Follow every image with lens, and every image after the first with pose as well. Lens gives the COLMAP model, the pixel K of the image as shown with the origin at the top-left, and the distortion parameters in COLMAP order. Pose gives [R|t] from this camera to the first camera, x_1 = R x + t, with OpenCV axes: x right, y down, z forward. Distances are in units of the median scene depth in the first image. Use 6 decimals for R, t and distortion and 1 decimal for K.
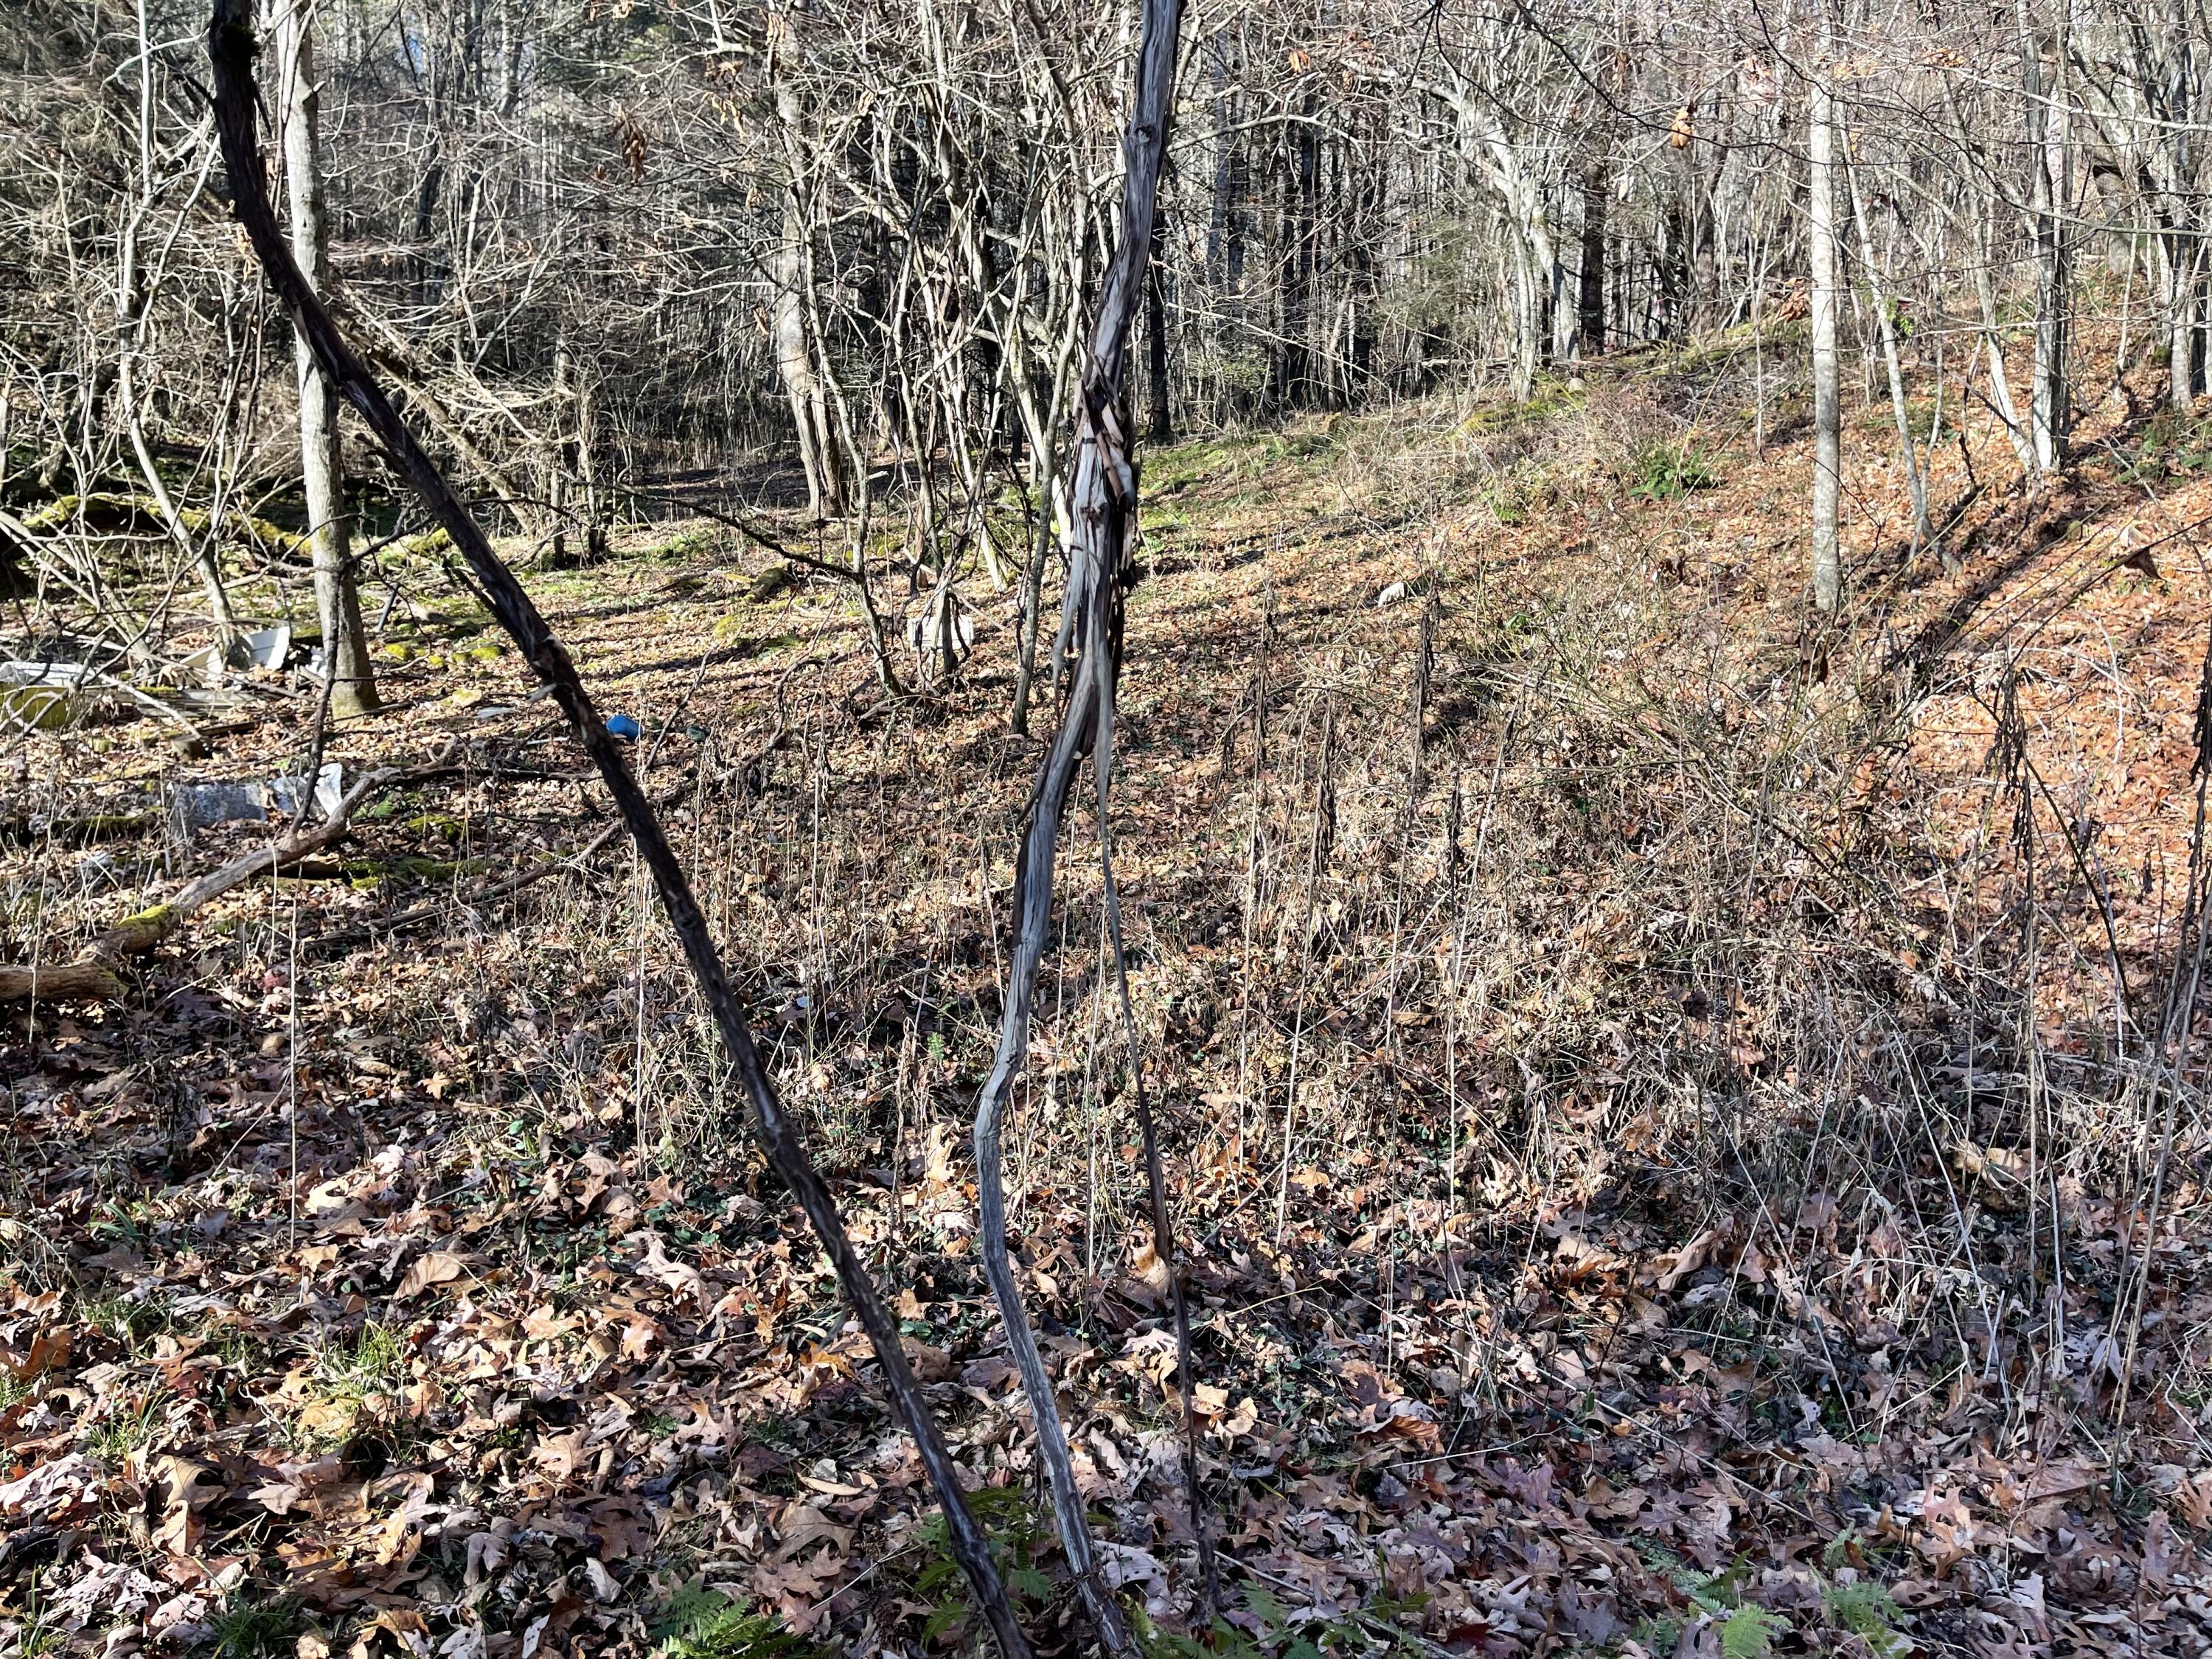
lens RADIAL K [[1679.8, 0, 1116.0], [0, 1679.8, 842.5], [0, 0, 1]] dist [0.056866, -0.076641]
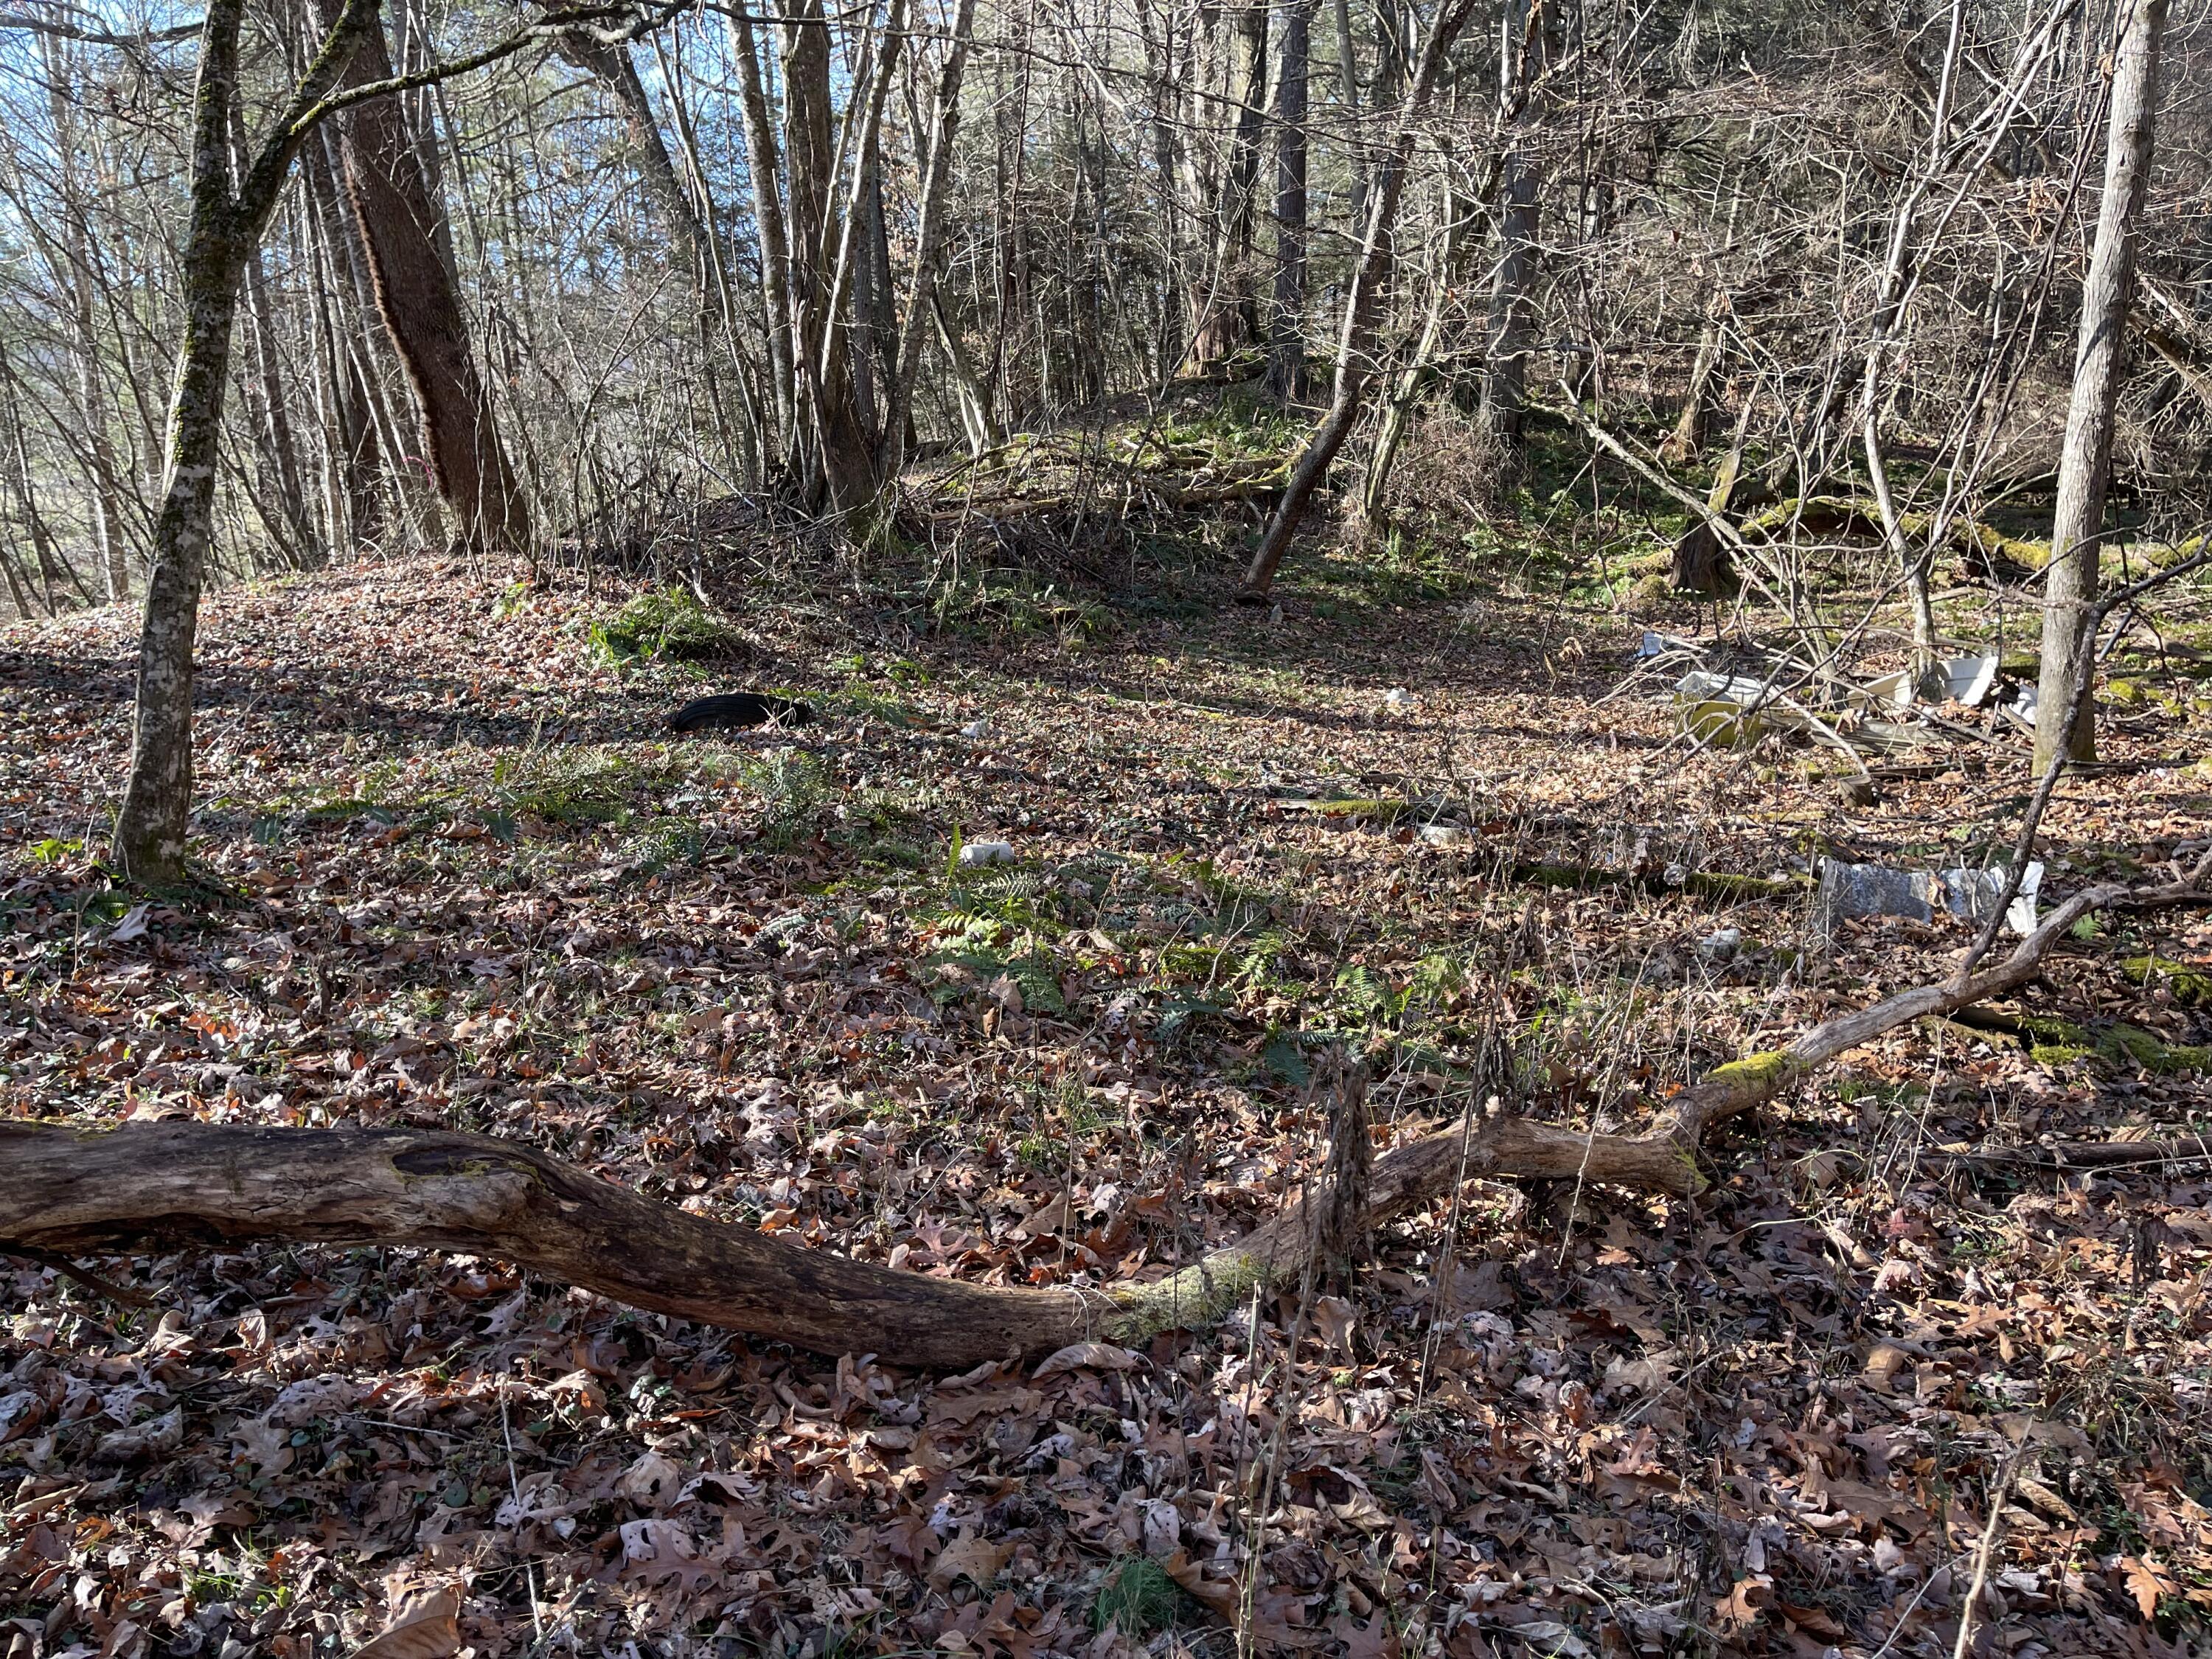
lens RADIAL K [[1679.8, 0, 1100.4], [0, 1679.8, 829.7], [0, 0, 1]] dist [0.056866, -0.076641]
pose [[0.598863, 0.156846, -0.785342, -0.082700], [-0.162484, 0.984035, 0.072627, -0.032399], [0.784195, 0.084112, 0.614787, 0.145682]]
